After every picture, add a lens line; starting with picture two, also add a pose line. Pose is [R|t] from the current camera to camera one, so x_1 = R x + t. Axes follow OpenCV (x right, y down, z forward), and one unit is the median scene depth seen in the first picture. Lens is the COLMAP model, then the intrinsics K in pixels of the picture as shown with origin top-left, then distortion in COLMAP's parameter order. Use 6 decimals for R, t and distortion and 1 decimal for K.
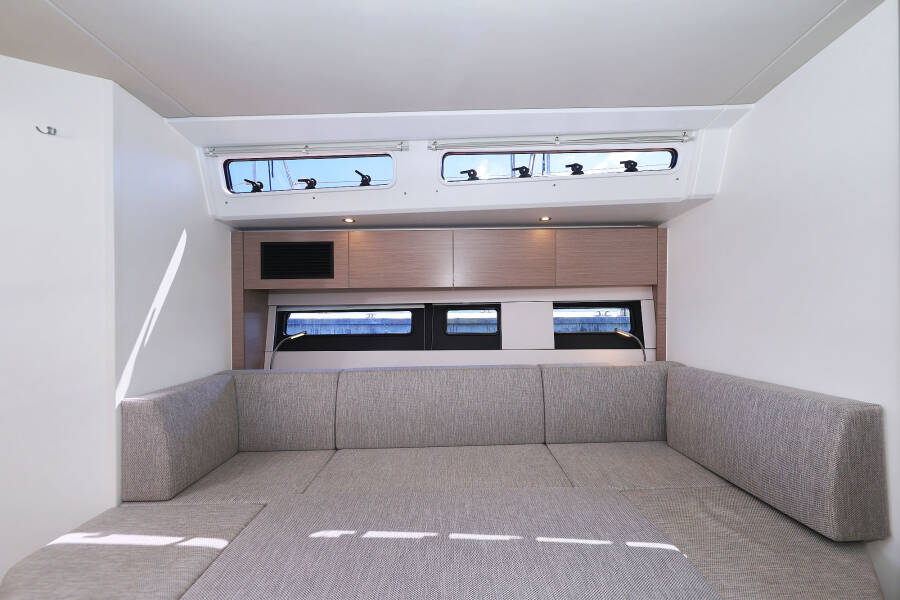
lens RADIAL K [[342.4, 0, 450.0], [0, 342.4, 300.0], [0, 0, 1]] dist [0.000631, 0.000105]
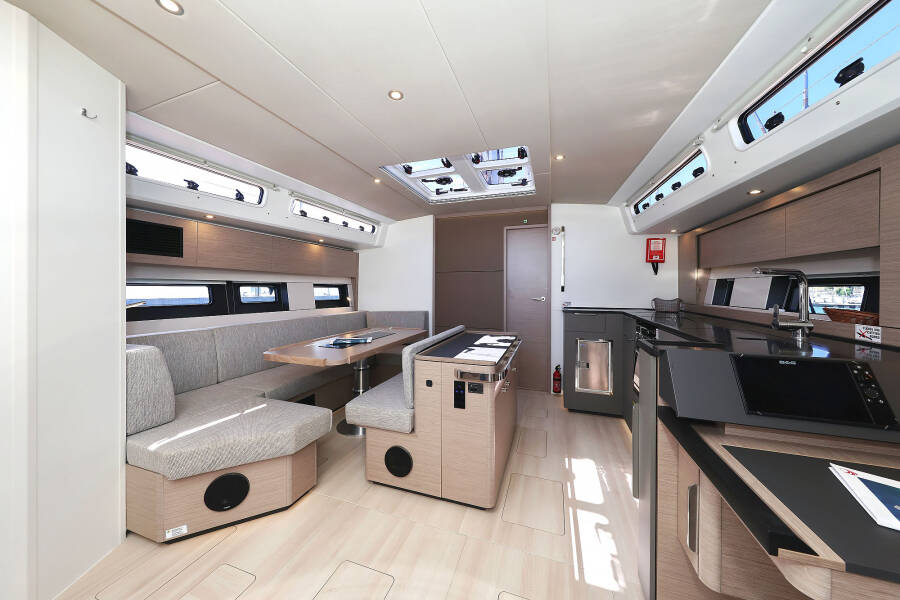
lens RADIAL K [[279.0, 0, 471.2], [0, 279.0, 288.7], [0, 0, 1]] dist [0.000291, 0.000006]
pose [[0.290484, 0.020198, 0.956667, -0.918983], [-0.035176, 0.999327, -0.010418, 0.019843], [-0.956233, -0.030626, 0.290999, -0.262275]]
